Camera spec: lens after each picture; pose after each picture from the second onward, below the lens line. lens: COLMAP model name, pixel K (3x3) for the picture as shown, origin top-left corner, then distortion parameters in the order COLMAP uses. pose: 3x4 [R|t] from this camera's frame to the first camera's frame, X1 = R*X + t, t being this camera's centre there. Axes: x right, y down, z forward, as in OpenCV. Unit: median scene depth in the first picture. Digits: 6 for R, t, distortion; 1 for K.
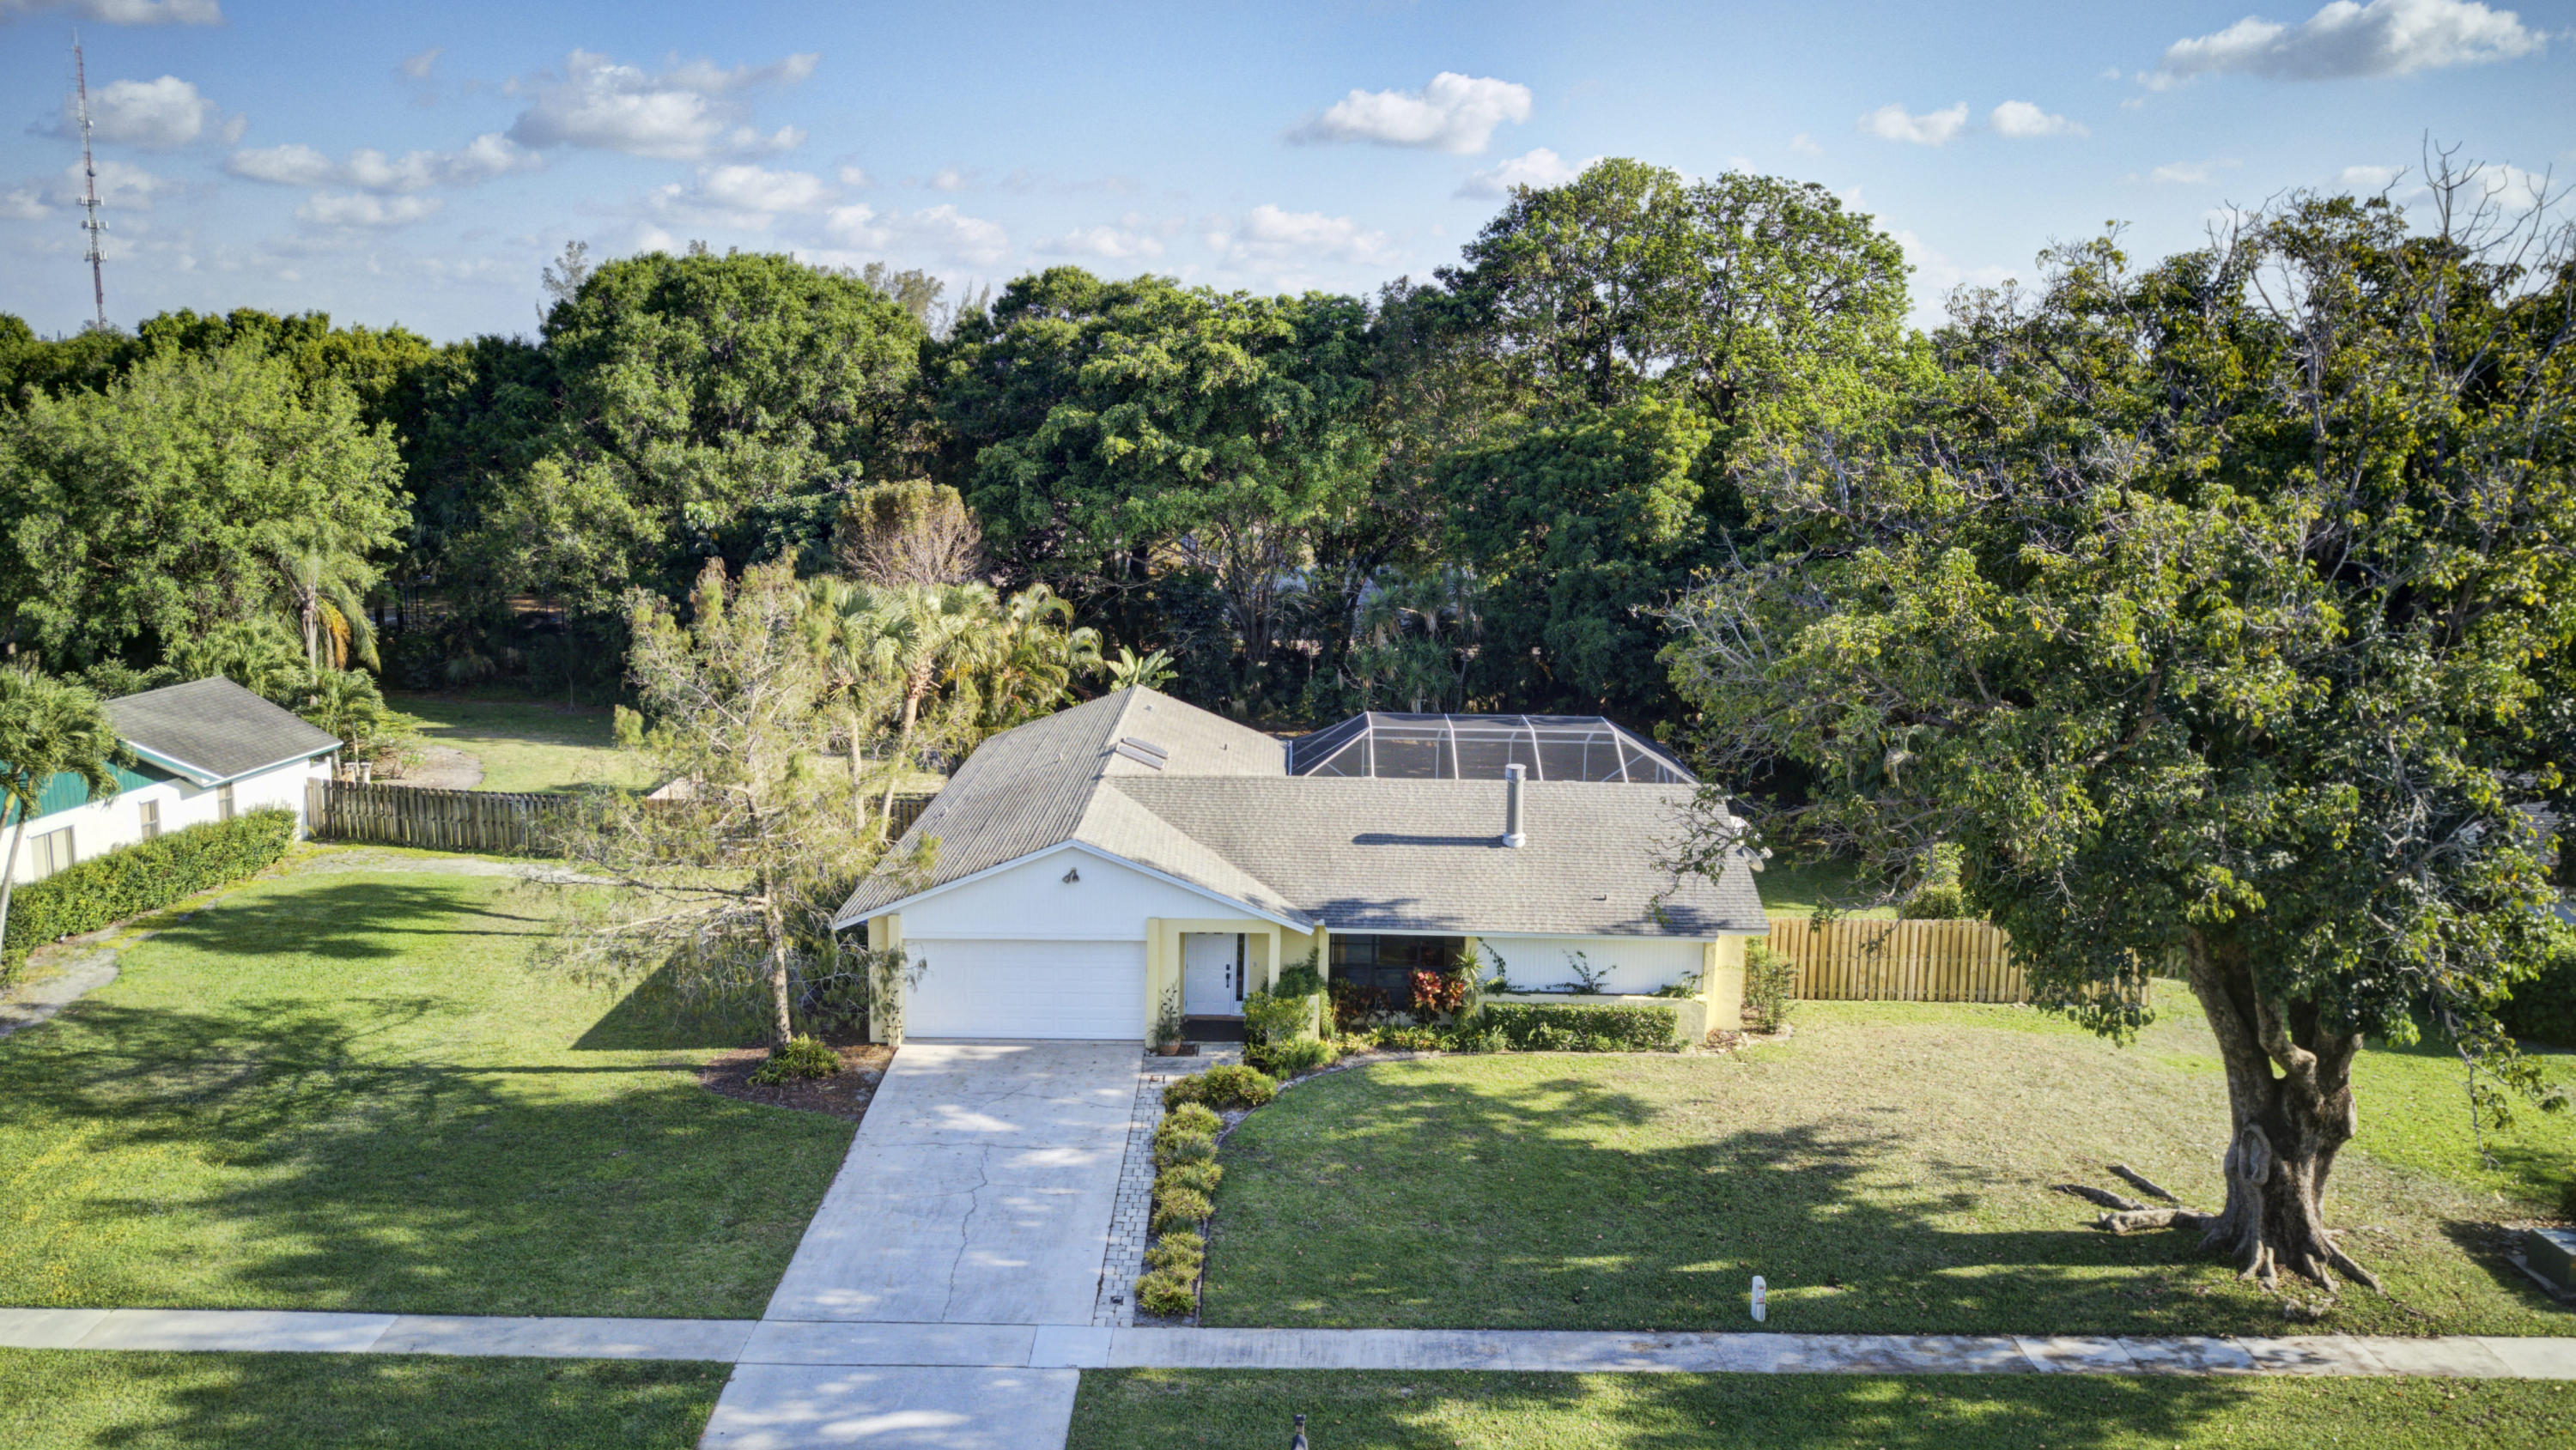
lens RADIAL K [[1993.2, 0, 1300.9], [0, 1993.2, 714.4], [0, 0, 1]] dist [0.029201, -0.032060]
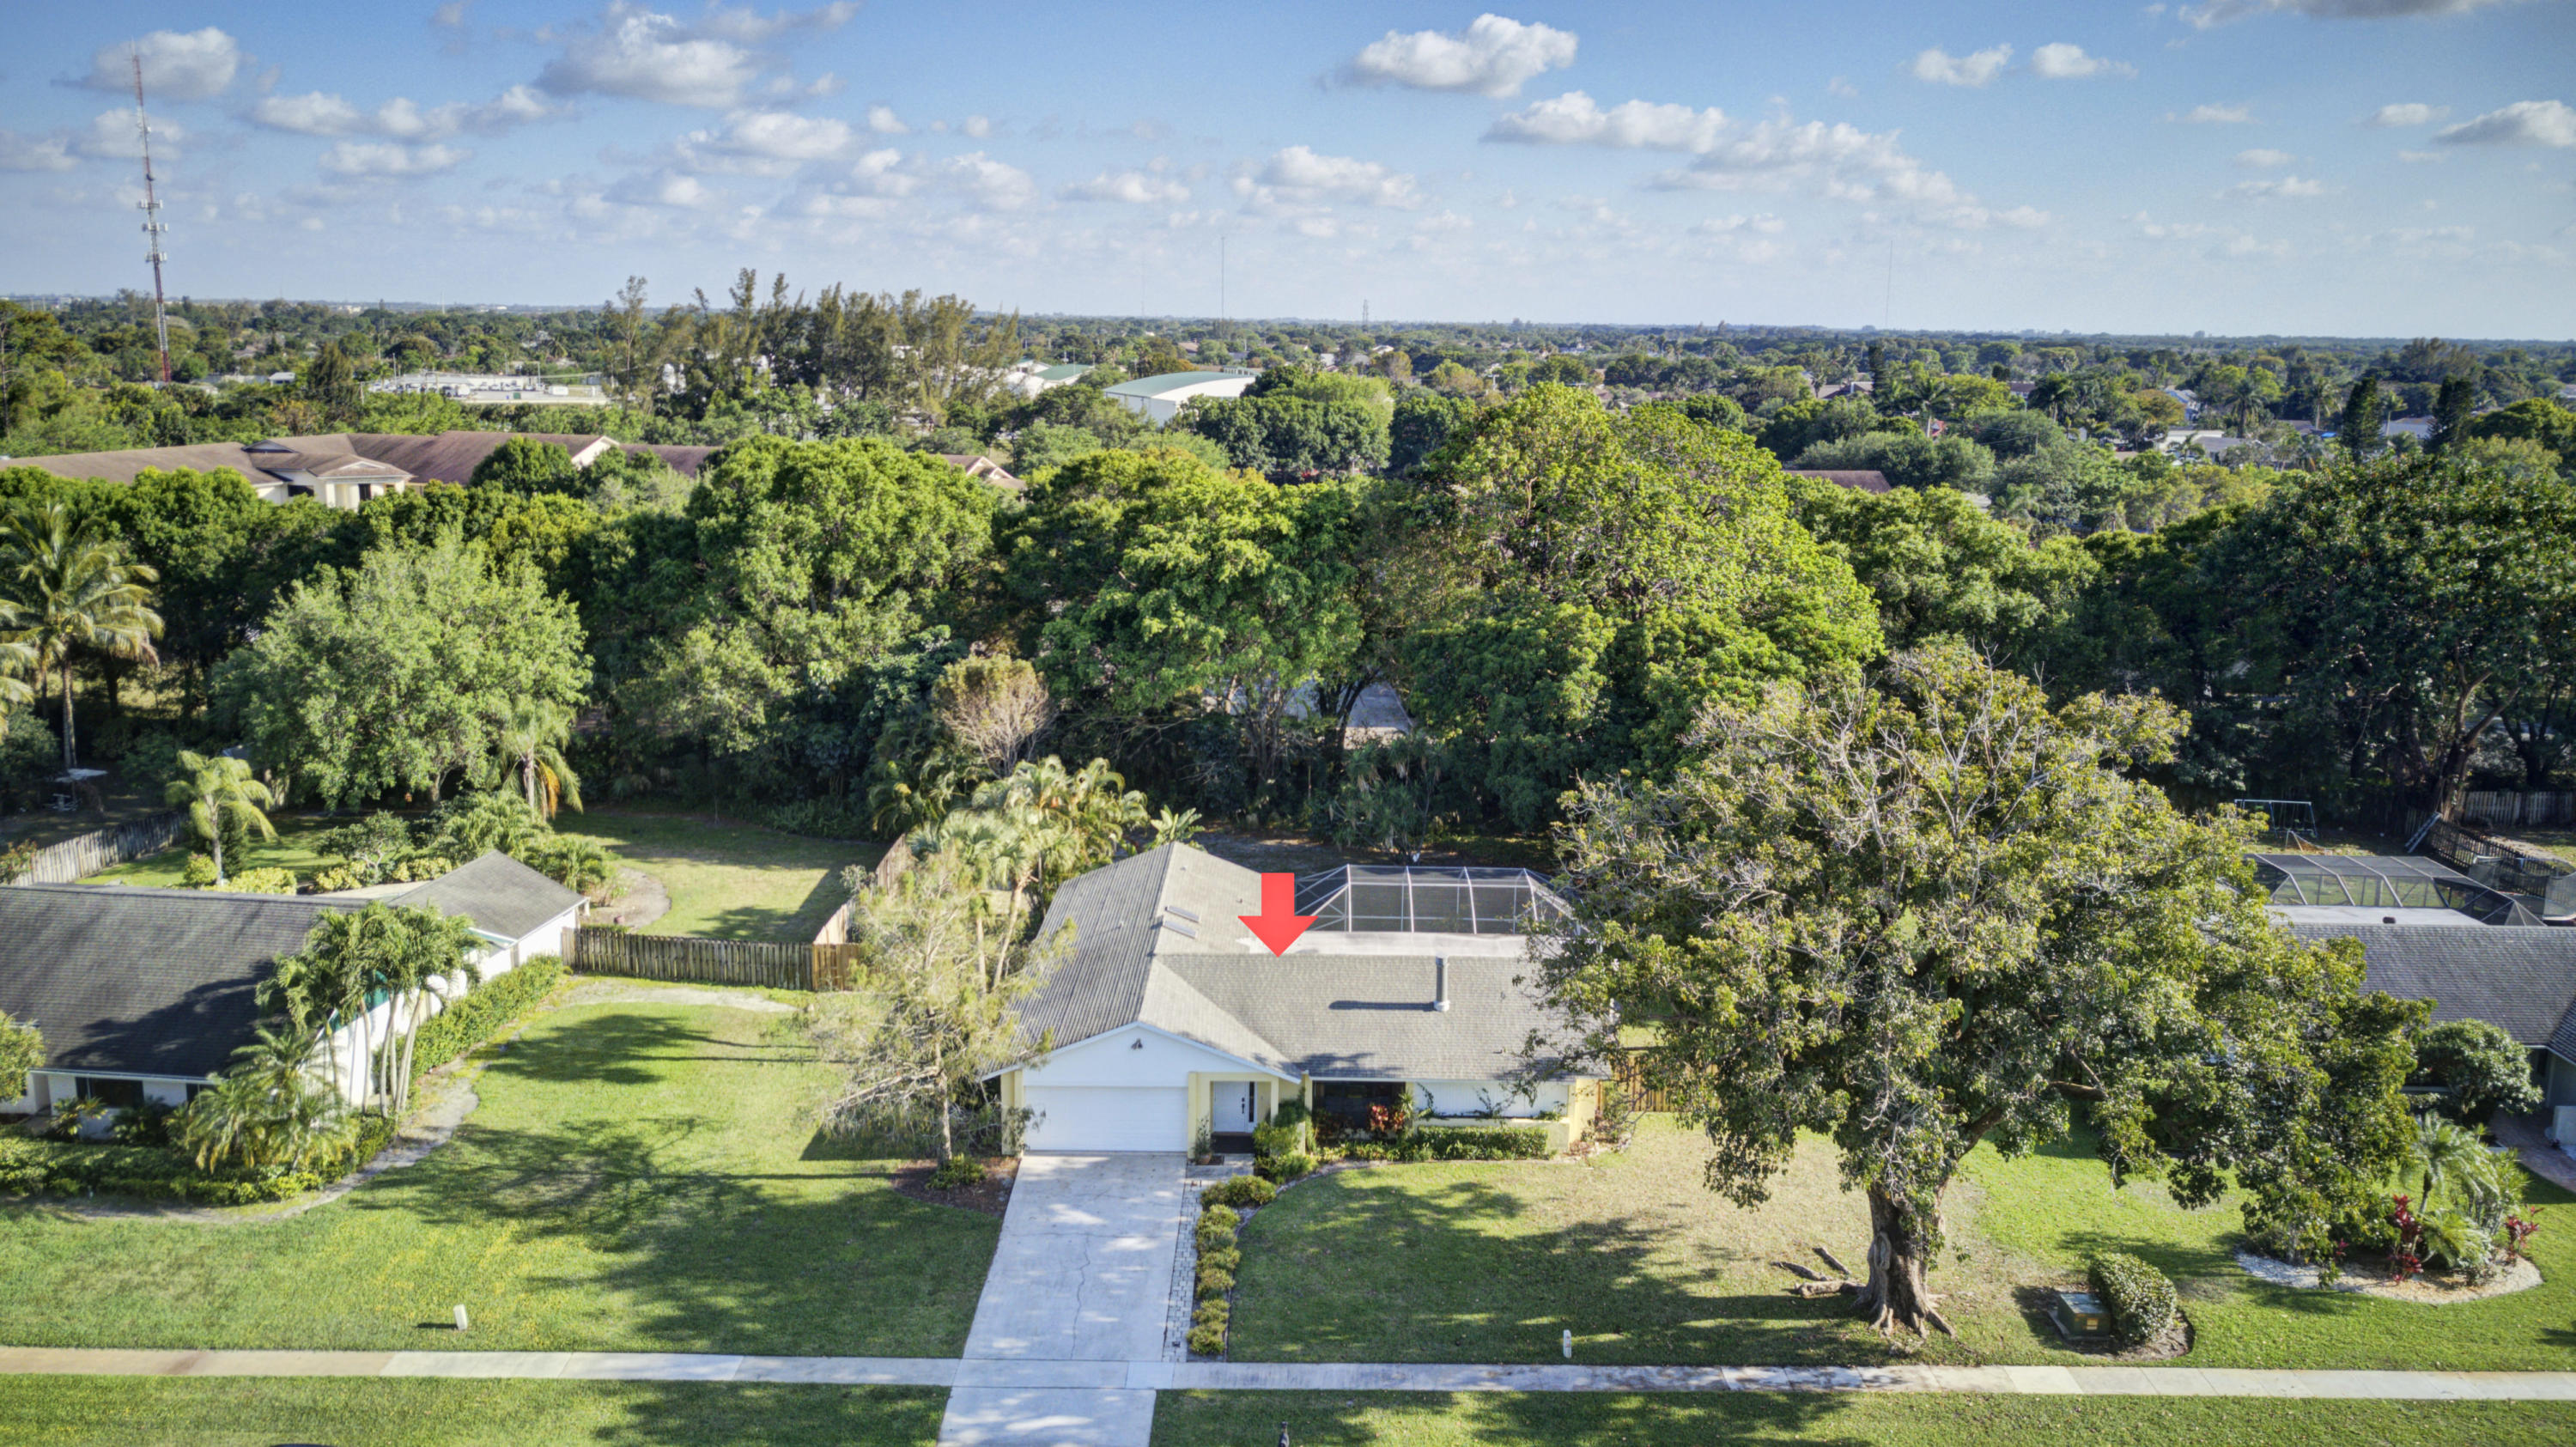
lens RADIAL K [[1993.5, 0, 1300.9], [0, 1993.5, 712.9], [0, 0, 1]] dist [0.029201, -0.032060]
pose [[0.999948, -0.004680, -0.009007, 0.020934], [0.004927, 0.999608, 0.027563, -0.204843], [0.008875, -0.027606, 0.999579, -0.473403]]
